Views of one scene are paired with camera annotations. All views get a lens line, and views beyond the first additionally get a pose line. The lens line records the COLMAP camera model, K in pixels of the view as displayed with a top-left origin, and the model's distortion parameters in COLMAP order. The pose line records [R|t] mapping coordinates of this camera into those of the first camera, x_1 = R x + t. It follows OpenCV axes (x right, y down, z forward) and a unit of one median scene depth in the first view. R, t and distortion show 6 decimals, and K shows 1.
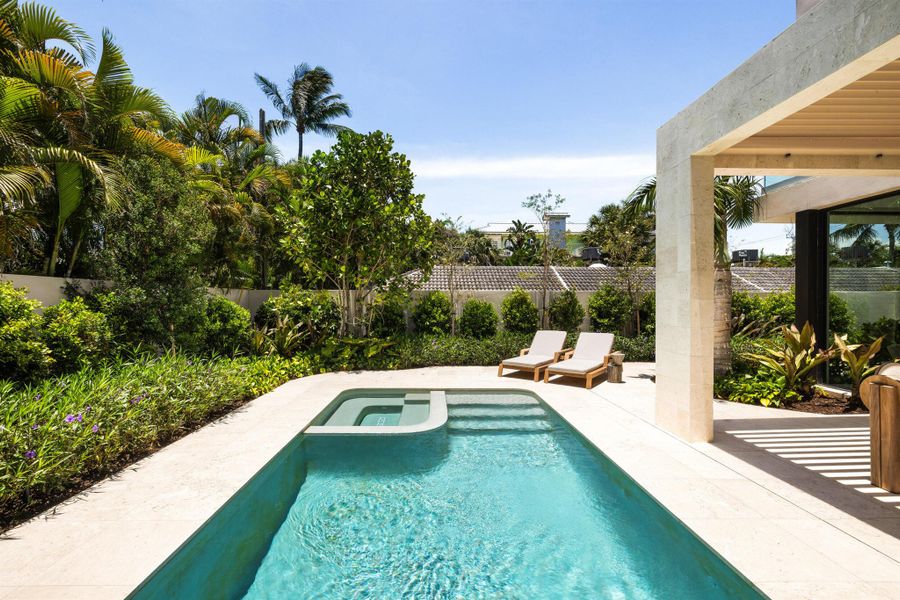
lens RADIAL K [[401.3, 0, 452.0], [0, 401.3, 304.1], [0, 0, 1]] dist [0.005374, 0.000089]
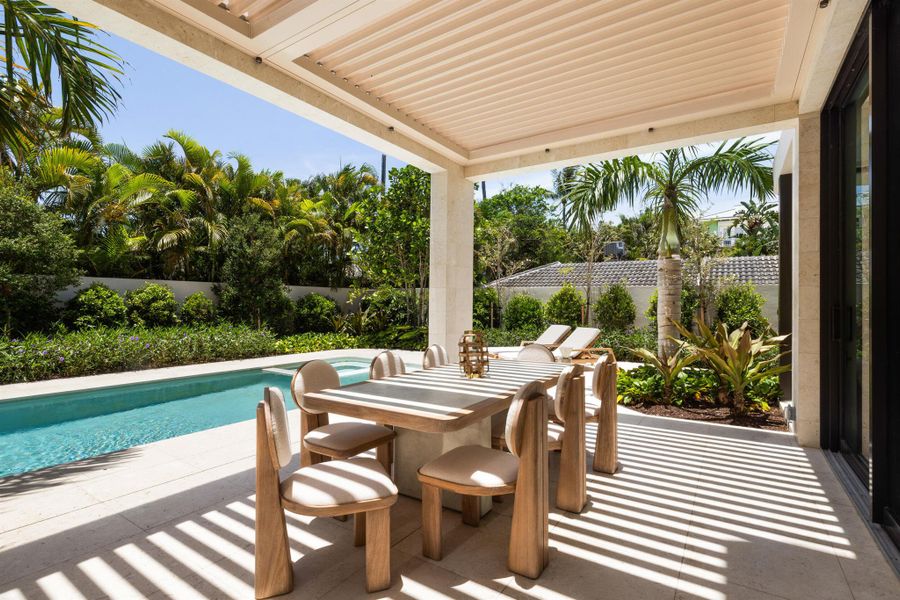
lens RADIAL K [[401.3, 0, 446.3], [0, 401.3, 301.6], [0, 0, 1]] dist [0.005374, 0.000089]
pose [[0.838732, 0.003444, -0.544534, 0.696184], [-0.008143, 0.999948, -0.006219, 0.019728], [0.544484, 0.009650, 0.838716, -0.010709]]
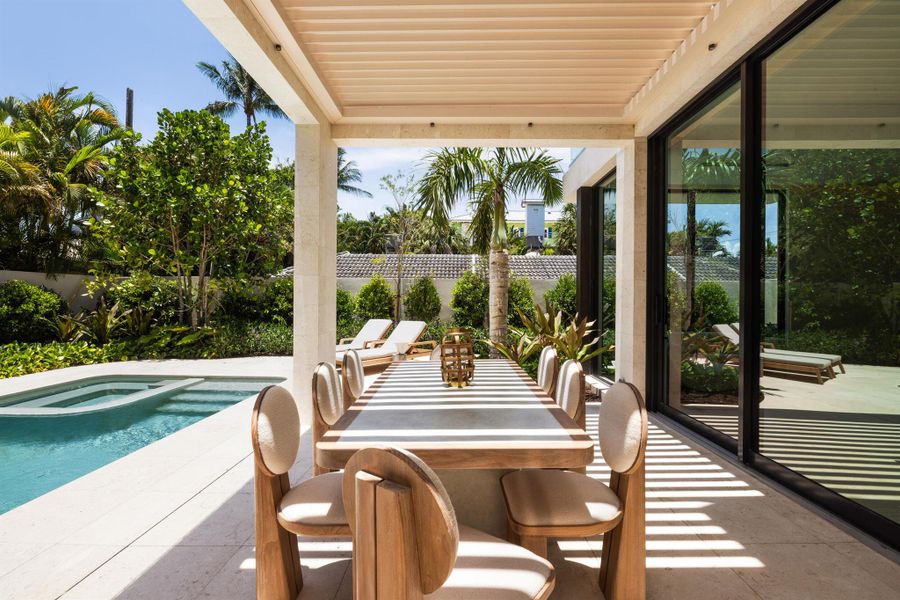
lens RADIAL K [[430.0, 0, 444.9], [0, 430.0, 301.7], [0, 0, 1]] dist [-0.000711, 0.000084]
pose [[0.999508, 0.002957, -0.031216, 0.526749], [-0.002722, 0.999967, 0.007595, 0.021851], [0.031238, -0.007506, 0.999484, -0.004208]]
